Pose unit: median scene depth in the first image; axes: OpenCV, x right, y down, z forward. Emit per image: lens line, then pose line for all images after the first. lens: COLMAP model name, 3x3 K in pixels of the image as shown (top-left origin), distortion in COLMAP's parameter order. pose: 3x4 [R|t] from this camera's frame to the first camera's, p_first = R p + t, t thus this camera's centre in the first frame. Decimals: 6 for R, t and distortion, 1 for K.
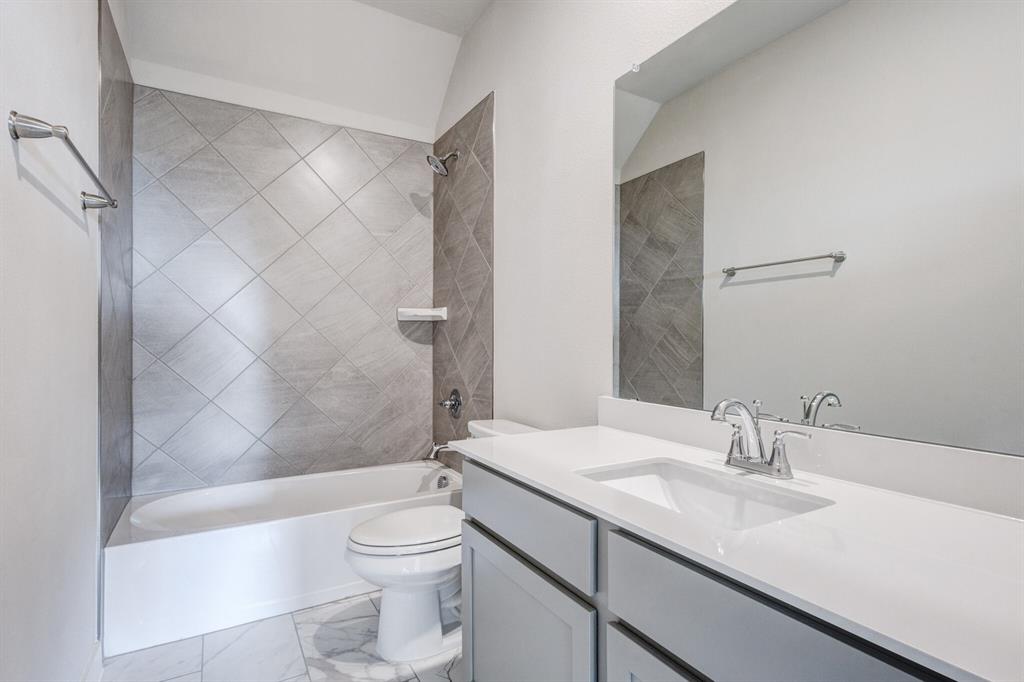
lens RADIAL K [[477.0, 0, 507.4], [0, 477.0, 340.3], [0, 0, 1]] dist [0.006114, -0.000797]
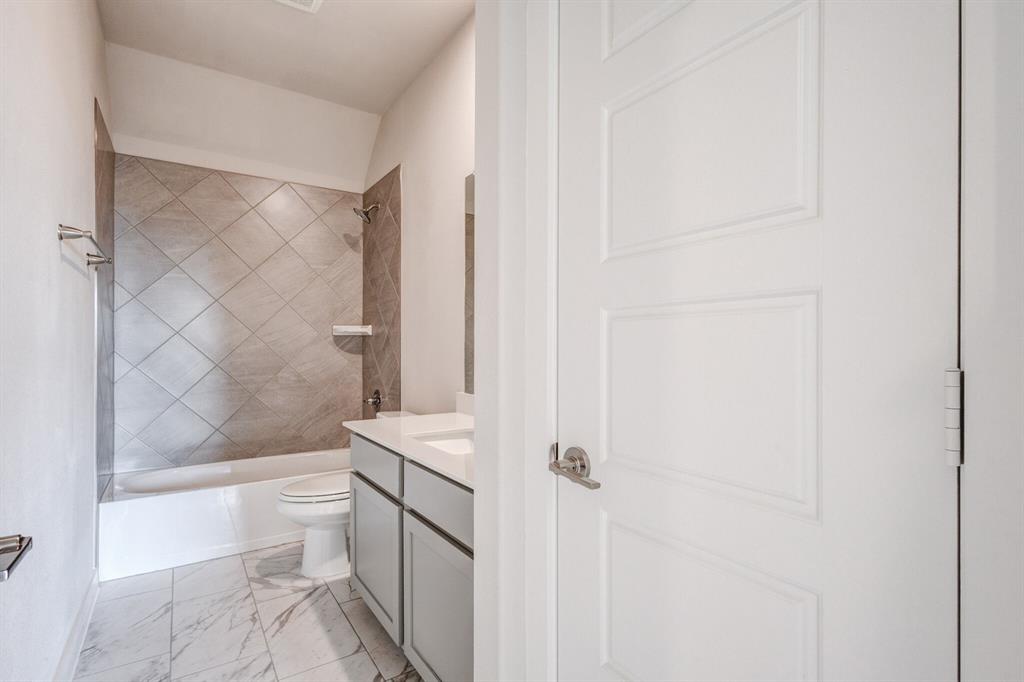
lens RADIAL K [[477.0, 0, 515.0], [0, 477.0, 346.1], [0, 0, 1]] dist [0.006114, -0.000797]
pose [[0.997899, 0.000569, 0.064784, 0.198170], [-0.000786, 0.999994, 0.003325, -0.021213], [-0.064782, -0.003369, 0.997894, -0.336856]]
